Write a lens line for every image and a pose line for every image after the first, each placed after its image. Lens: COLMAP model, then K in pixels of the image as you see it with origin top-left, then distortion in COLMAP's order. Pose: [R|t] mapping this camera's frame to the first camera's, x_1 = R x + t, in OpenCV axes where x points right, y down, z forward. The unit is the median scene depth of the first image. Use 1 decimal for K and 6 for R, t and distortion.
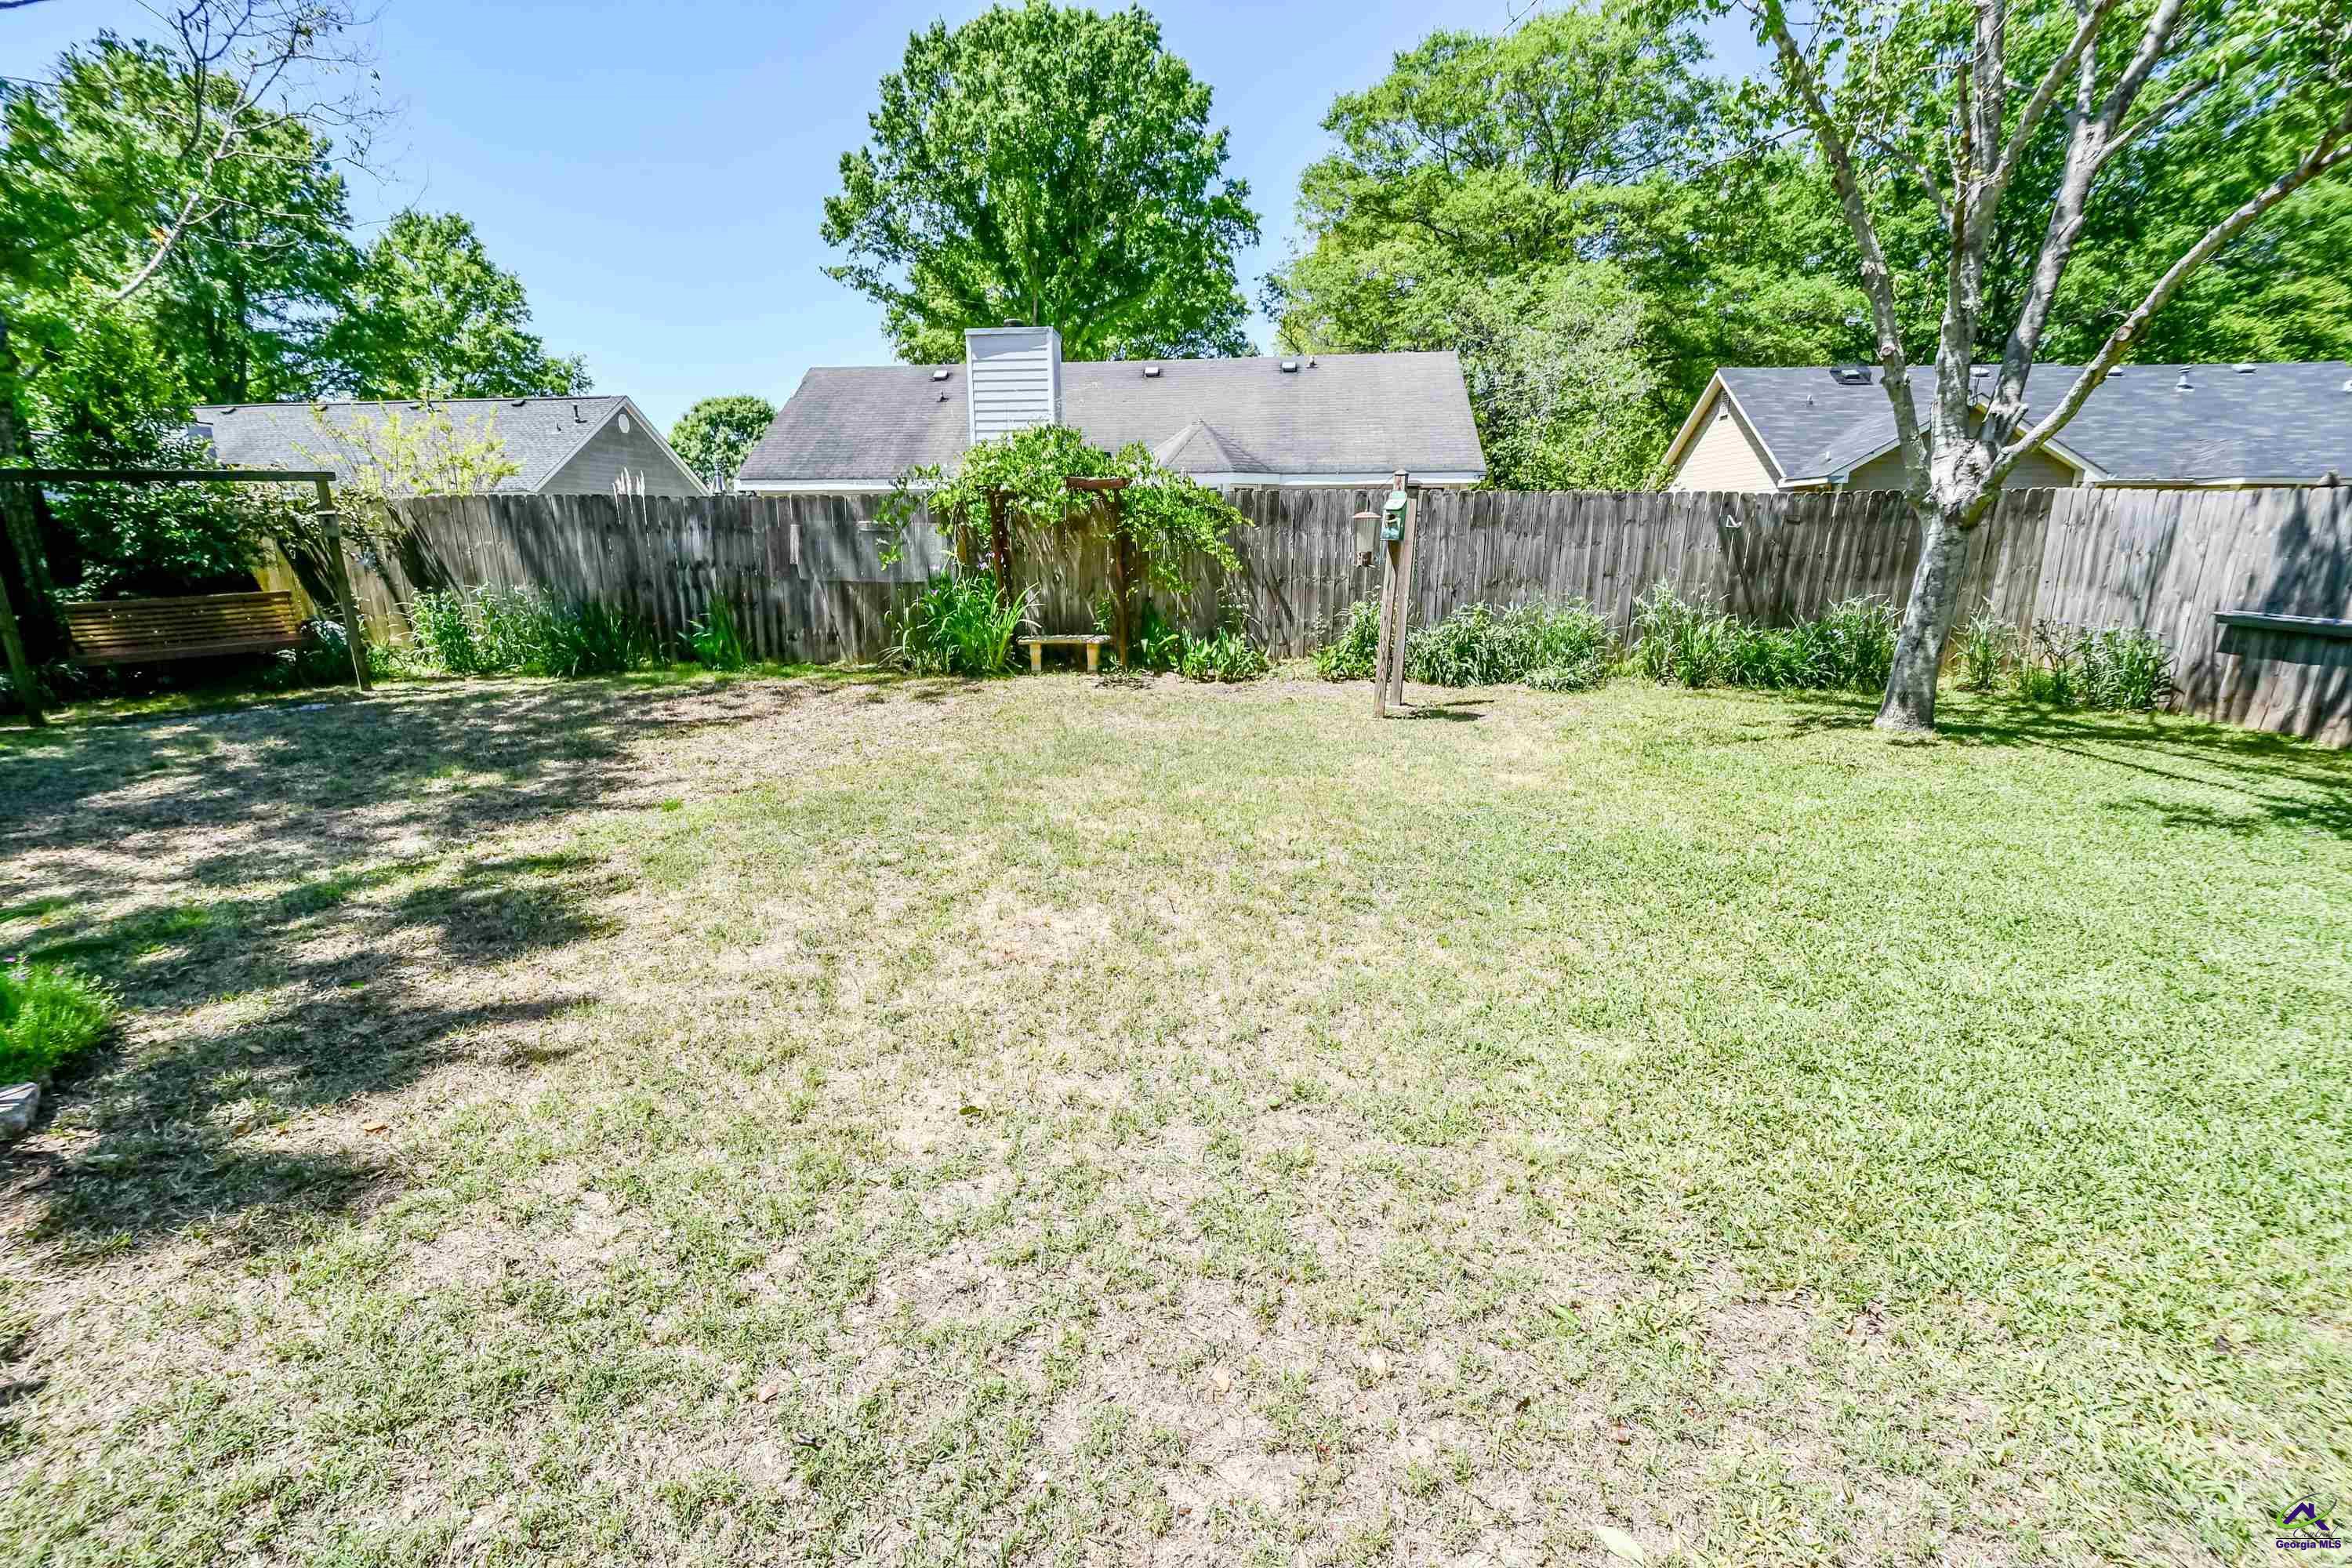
lens RADIAL K [[1027.7, 0, 1153.7], [0, 1027.7, 810.3], [0, 0, 1]] dist [0.001058, -0.004280]
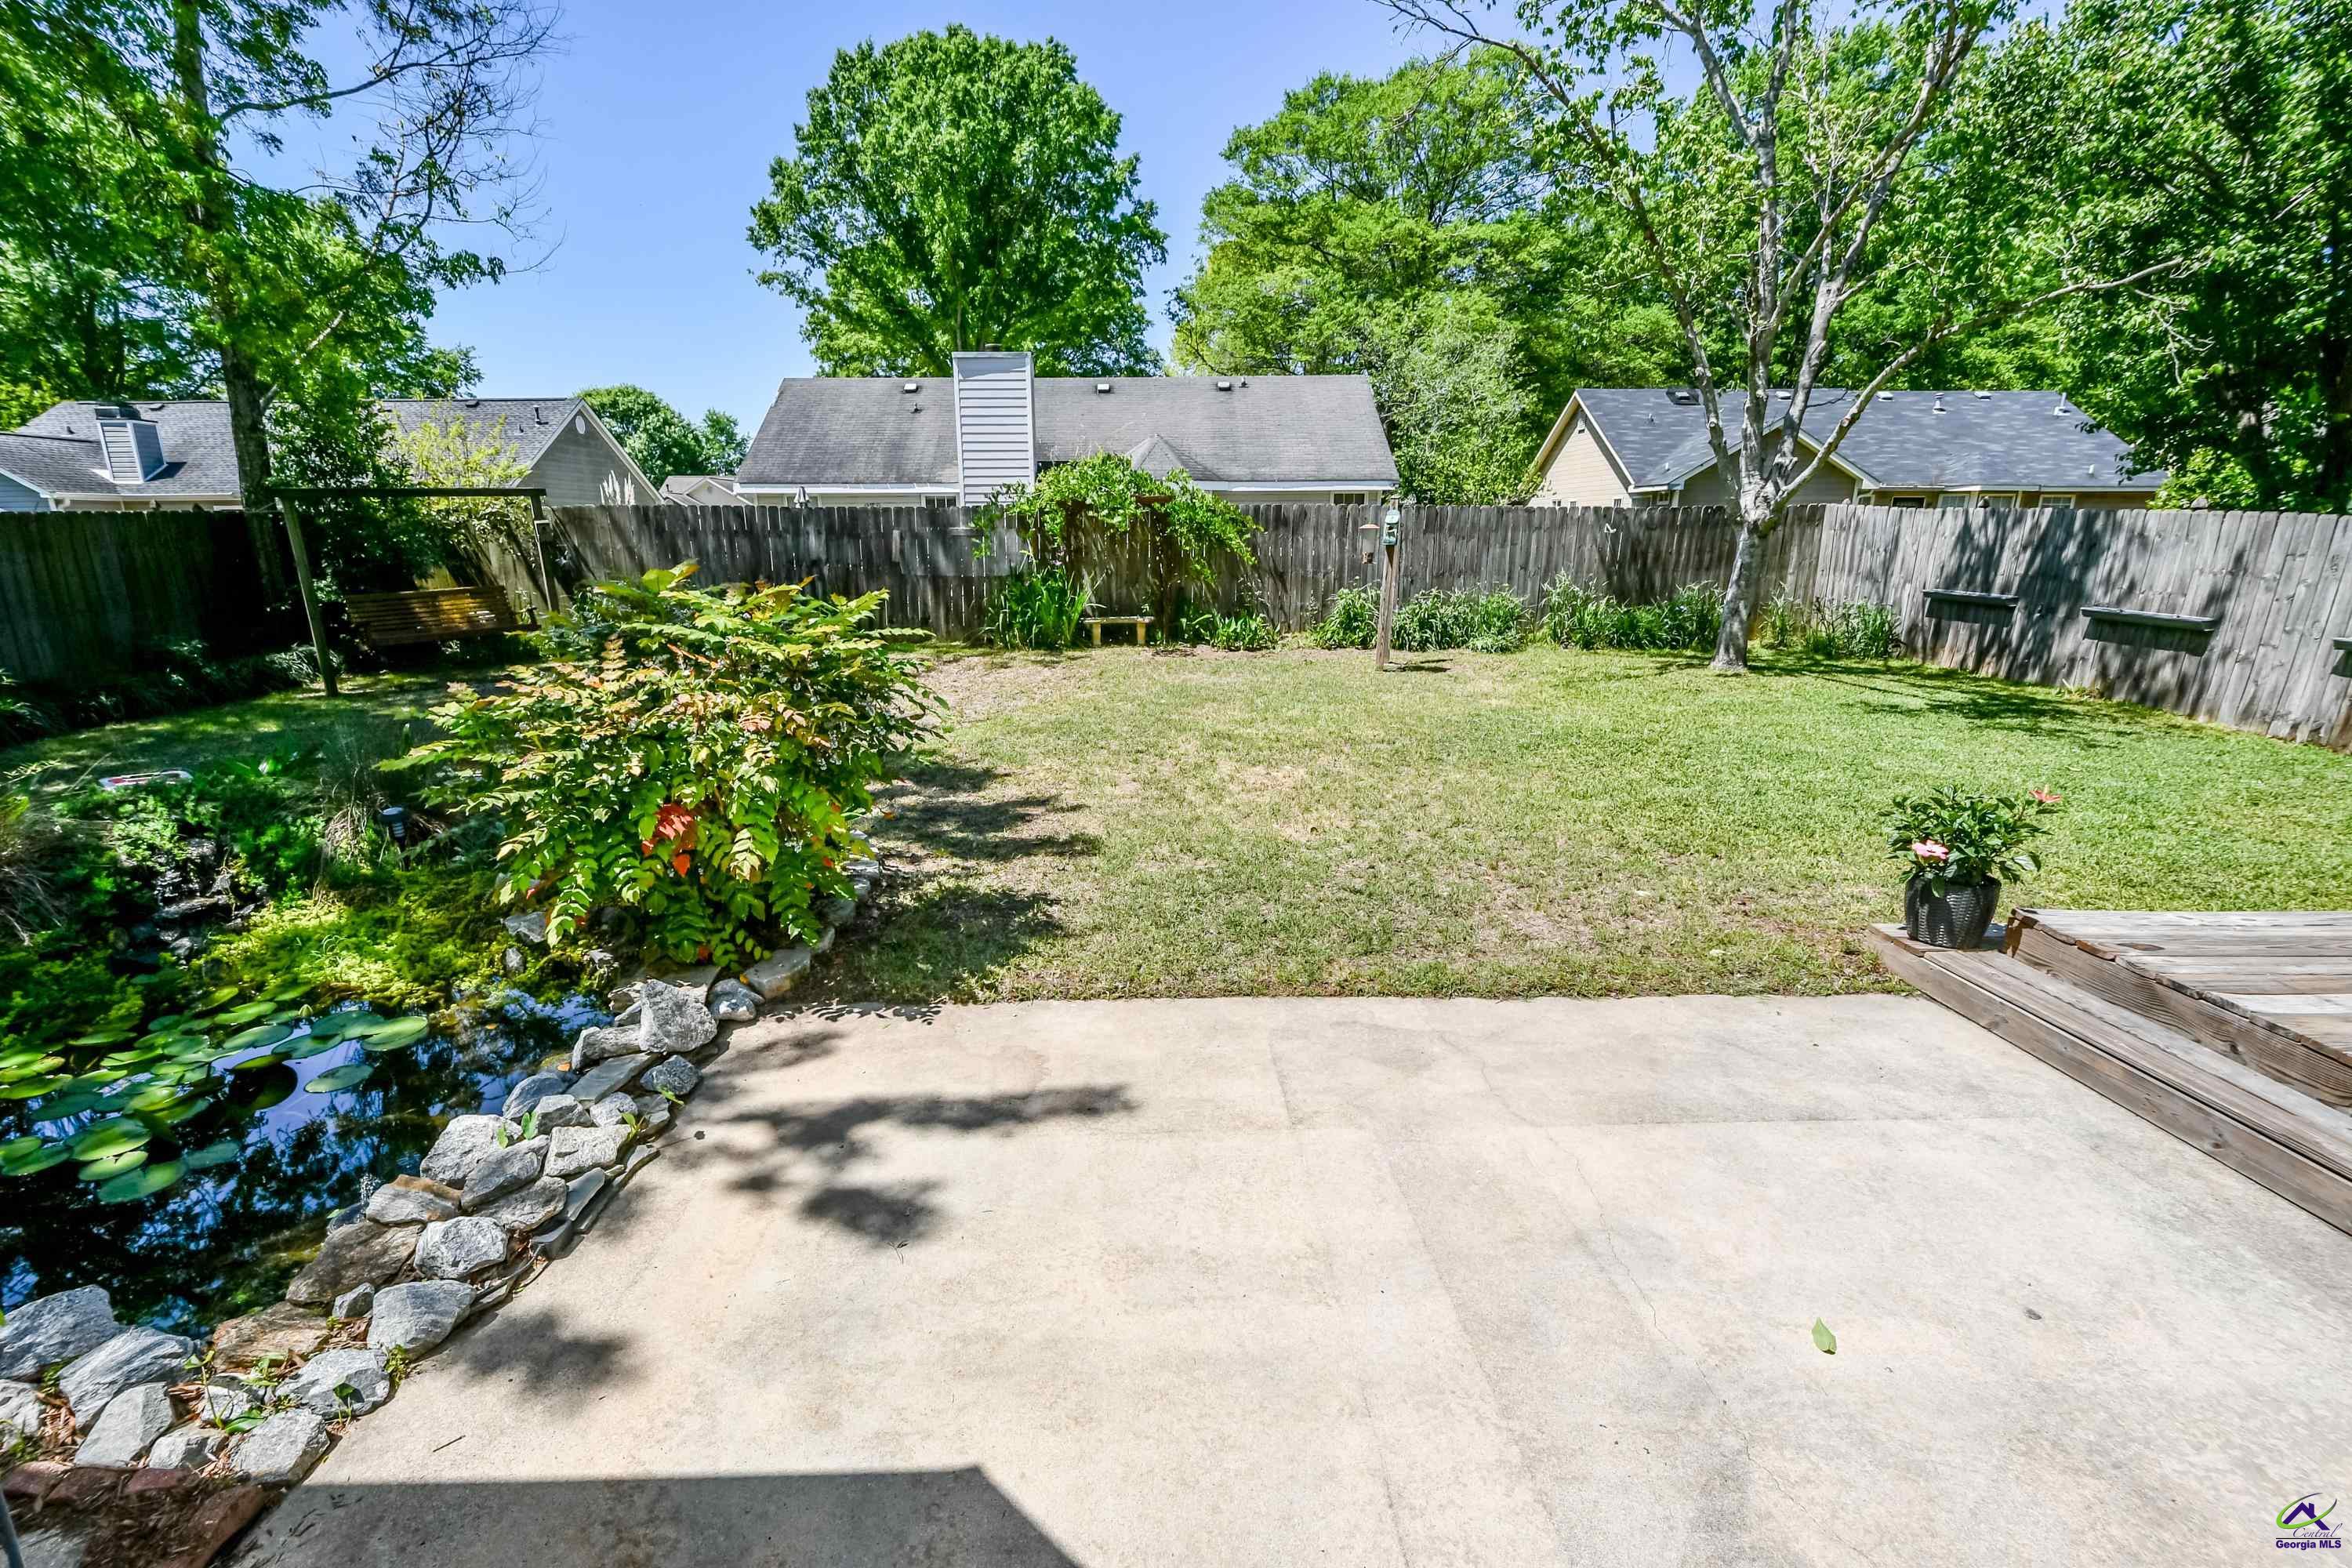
lens RADIAL K [[1032.6, 0, 1151.3], [0, 1032.6, 811.1], [0, 0, 1]] dist [0.005854, -0.006392]
pose [[0.992761, -0.032061, 0.115752, -0.203382], [0.031345, 0.999477, 0.008007, 0.062543], [-0.115949, -0.004321, 0.993246, -0.283845]]
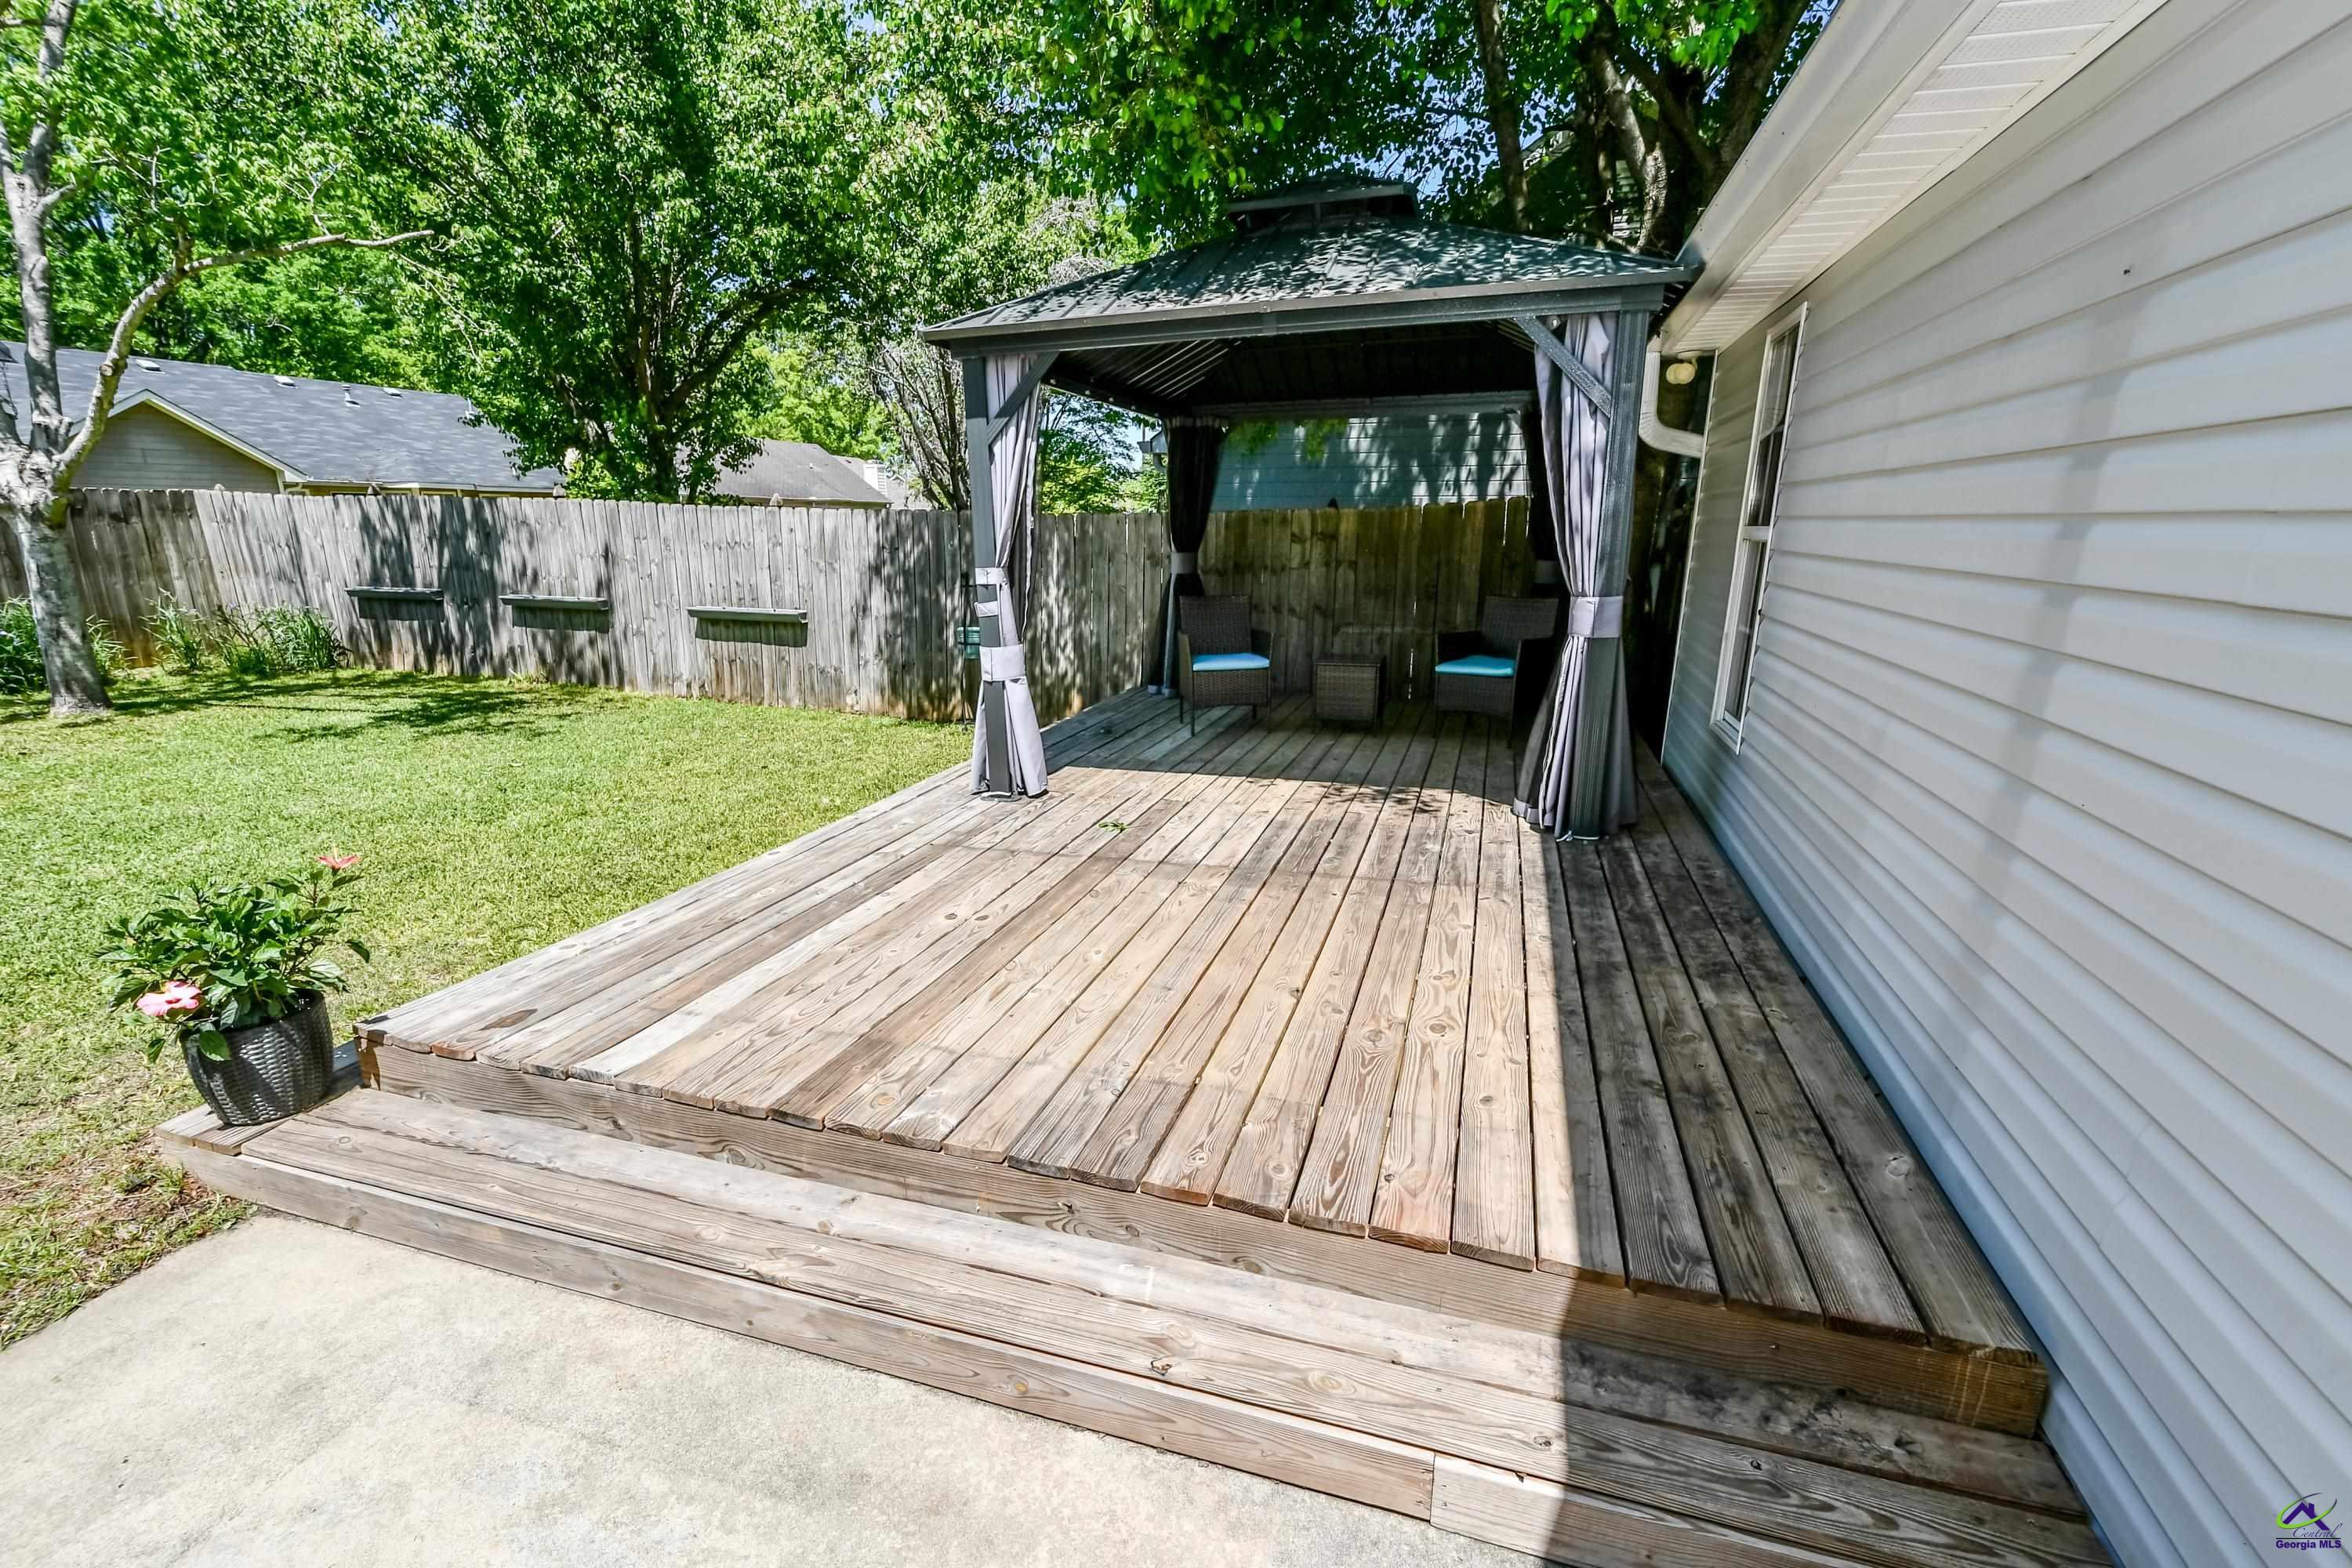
lens RADIAL K [[1027.4, 0, 1150.4], [0, 1027.4, 814.1], [0, 0, 1]] dist [0.010147, -0.010413]
pose [[0.223364, -0.261200, 0.939086, -0.038530], [0.255015, 0.945530, 0.202337, 0.059190], [-0.940785, 0.194286, 0.277807, -0.220733]]
